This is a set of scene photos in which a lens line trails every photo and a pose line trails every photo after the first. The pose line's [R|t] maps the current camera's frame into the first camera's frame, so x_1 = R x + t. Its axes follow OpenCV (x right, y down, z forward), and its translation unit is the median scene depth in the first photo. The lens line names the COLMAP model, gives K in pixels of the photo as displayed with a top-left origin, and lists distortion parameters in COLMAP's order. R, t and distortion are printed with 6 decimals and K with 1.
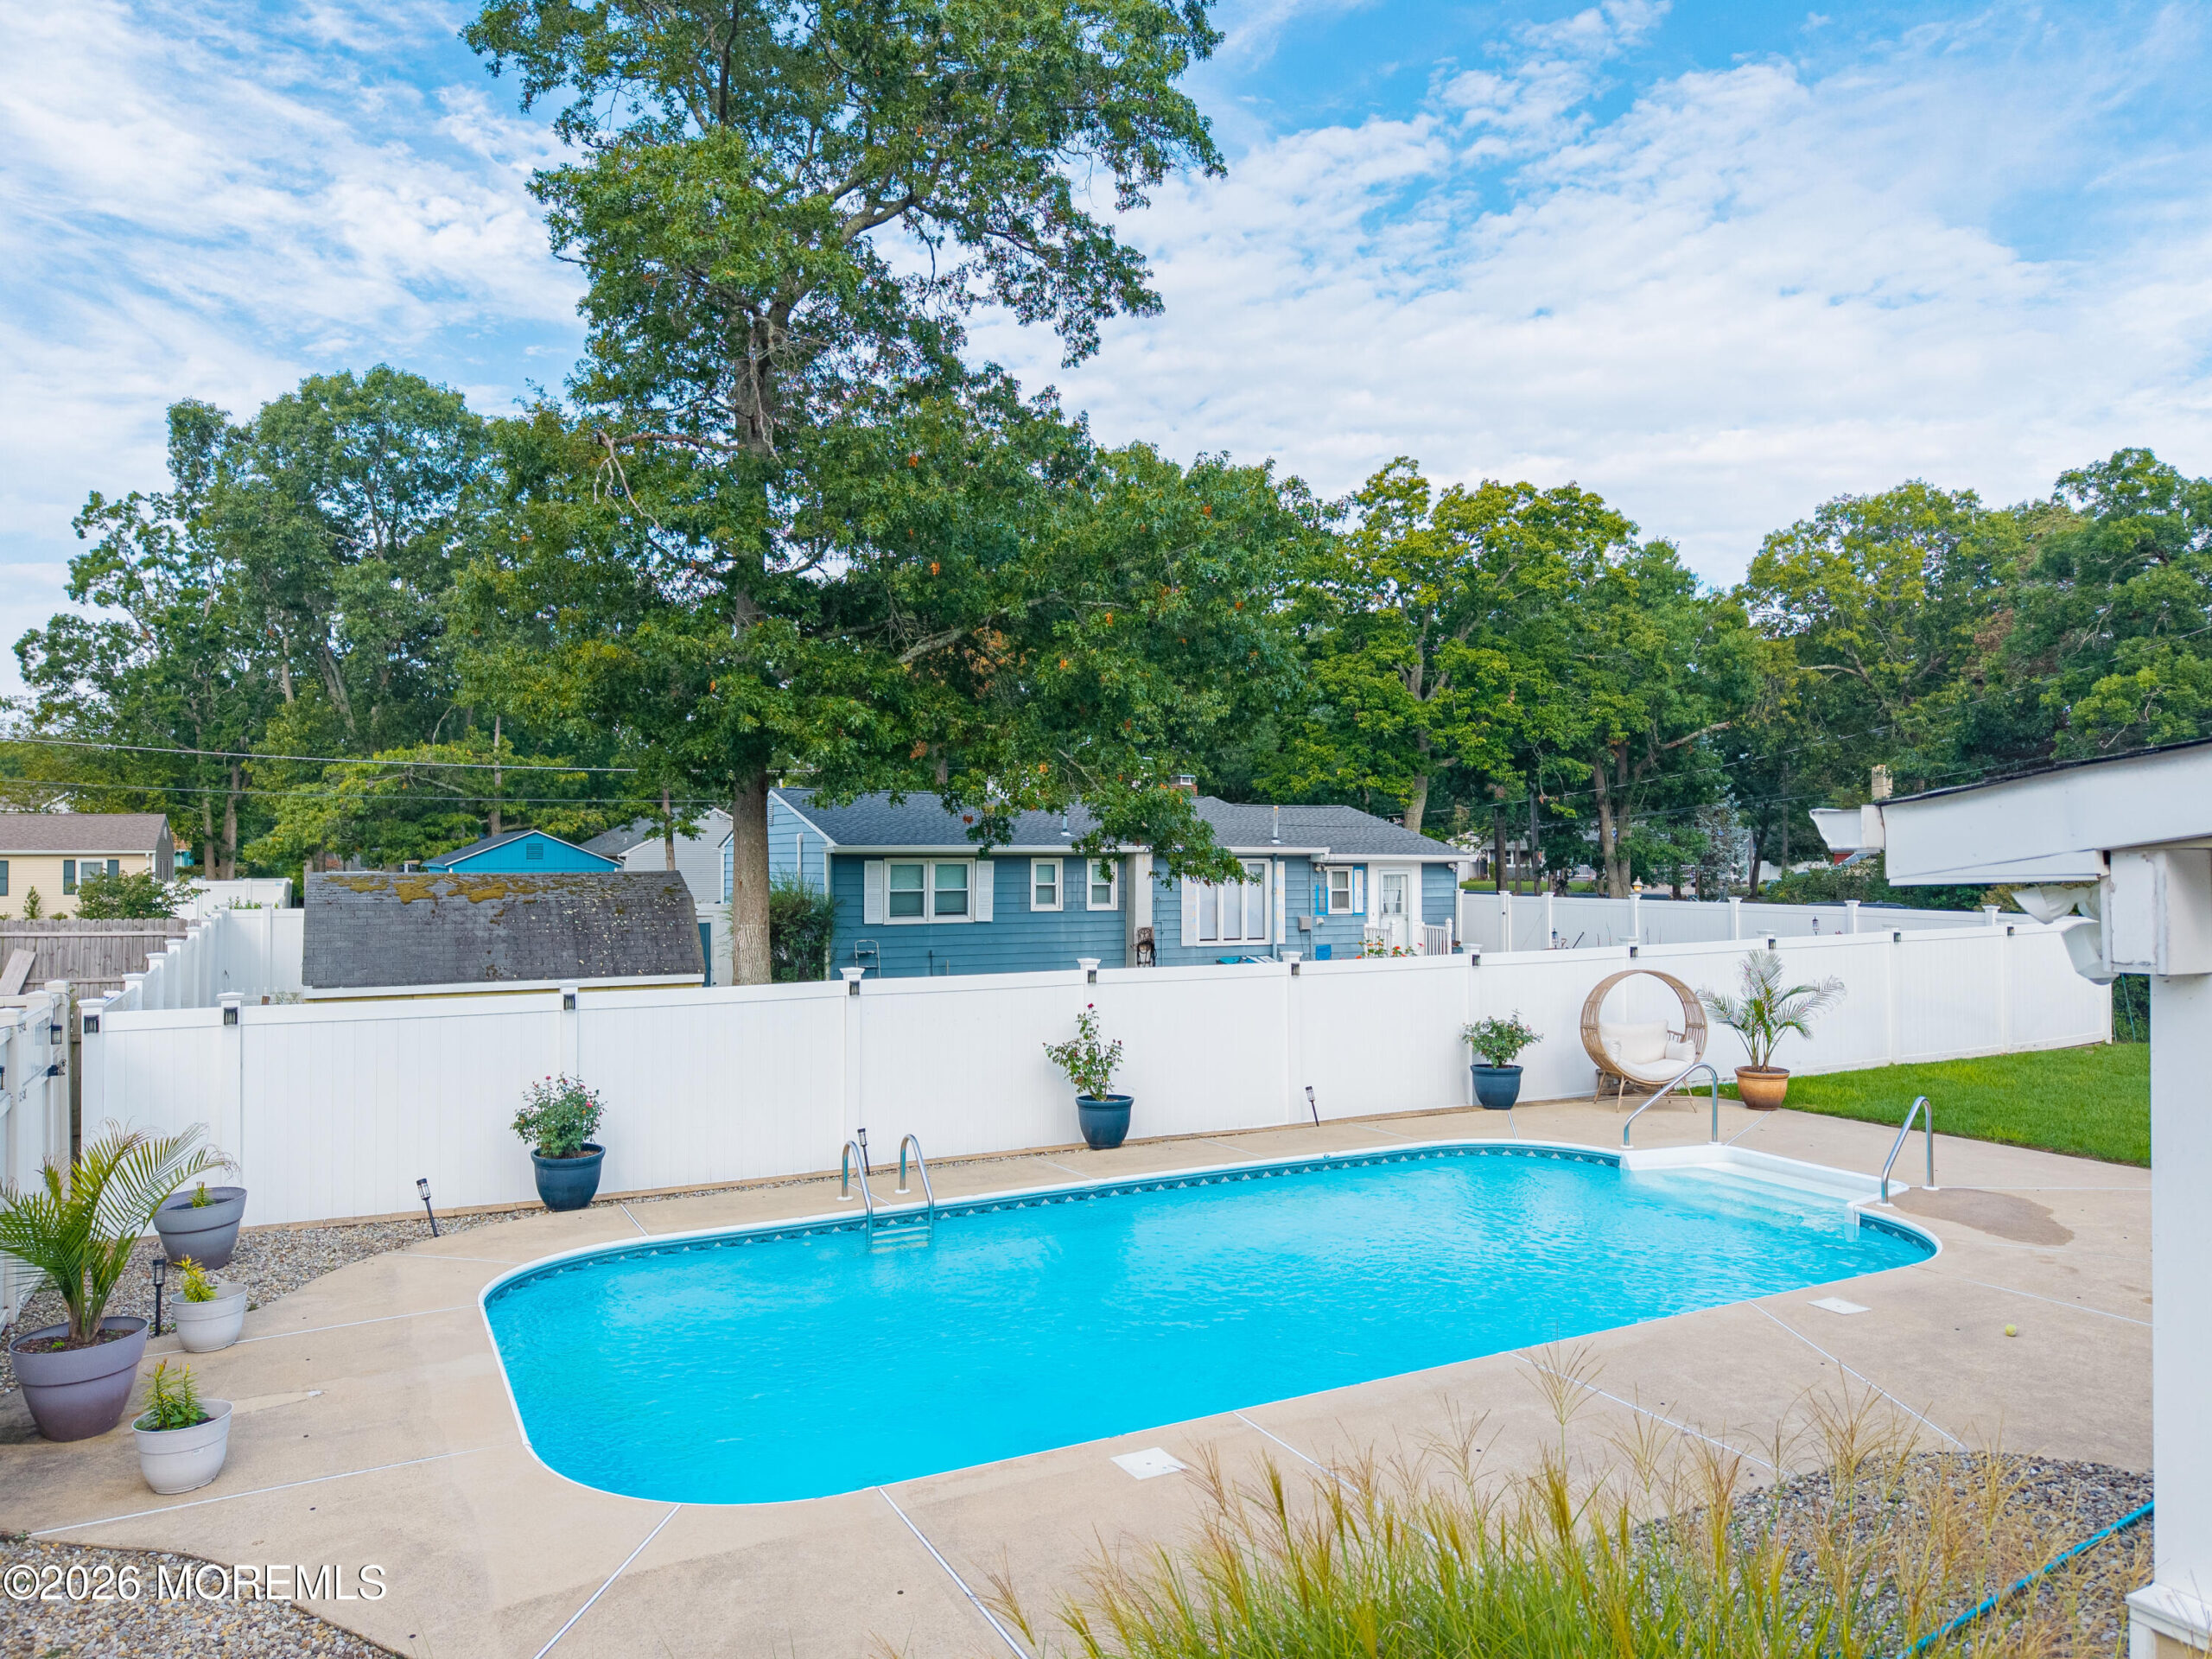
lens RADIAL K [[1483.6, 0, 1105.7], [0, 1483.6, 840.8], [0, 0, 1]] dist [0.033809, -0.039716]
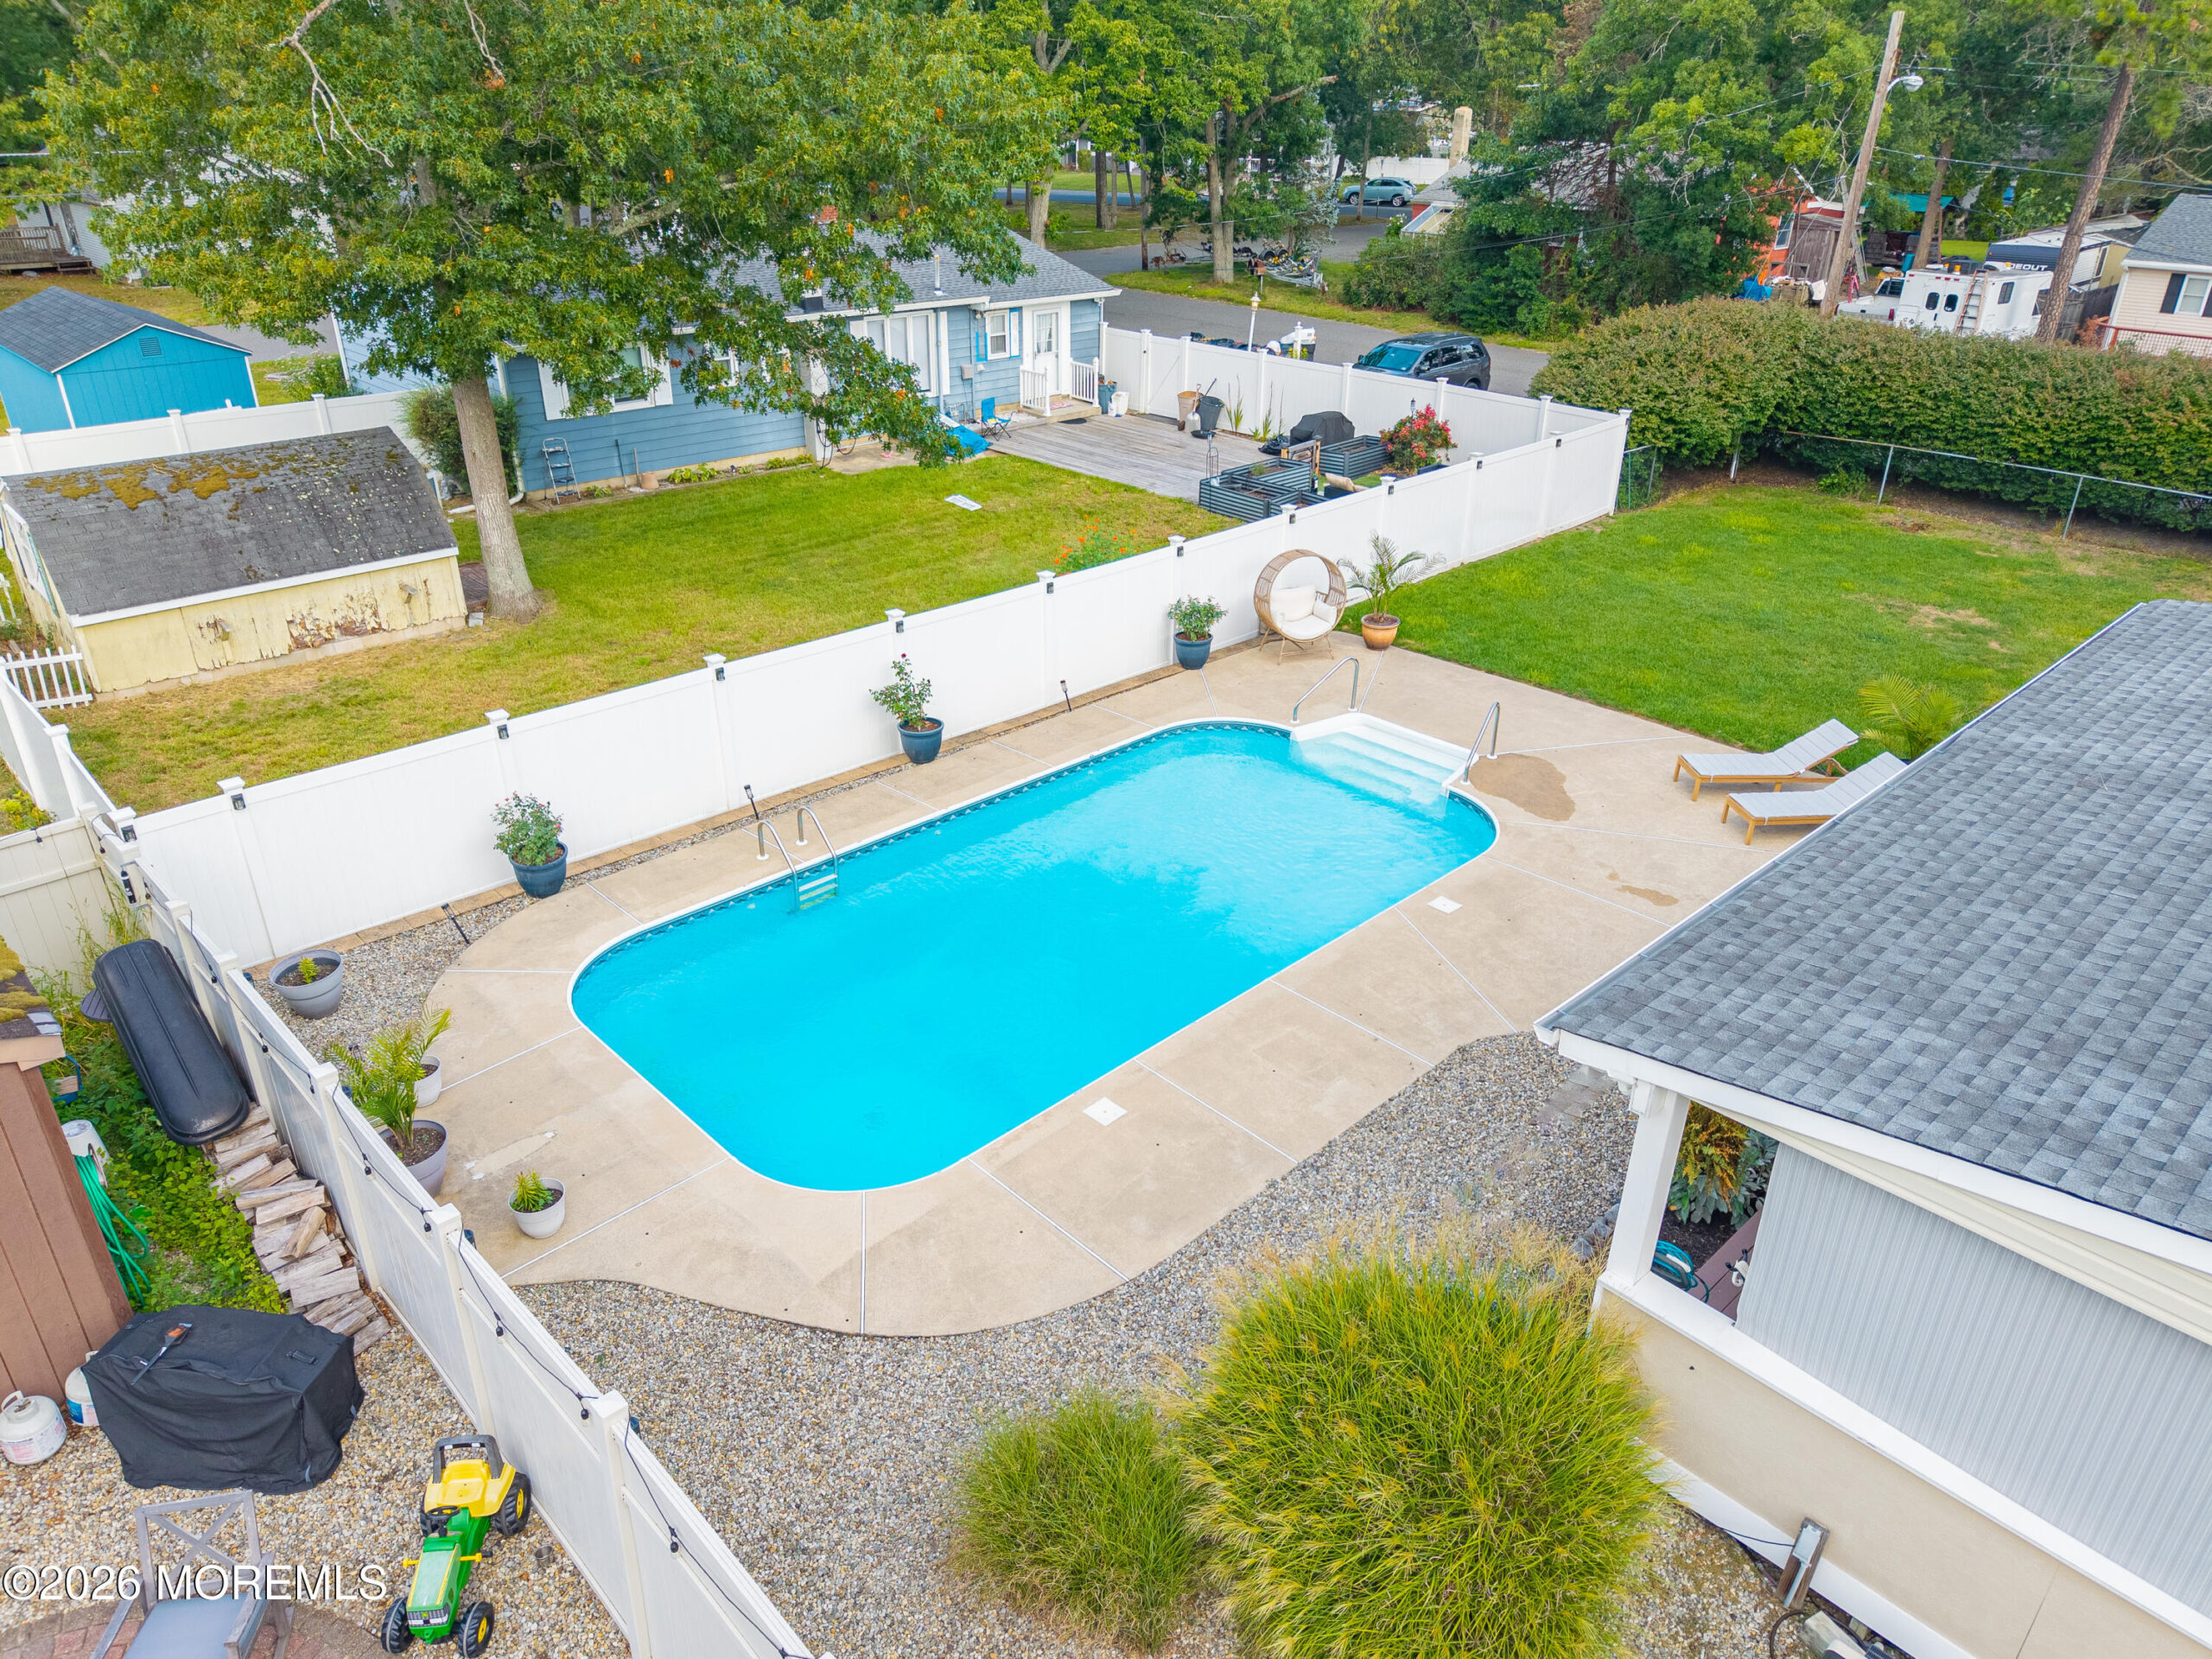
lens RADIAL K [[1494.2, 0, 1107.9], [0, 1494.2, 818.3], [0, 0, 1]] dist [0.043210, -0.050624]
pose [[0.959621, -0.114356, 0.257004, -0.076003], [-0.015061, 0.891440, 0.452889, -0.139008], [-0.280894, -0.438472, 0.853722, -0.073258]]
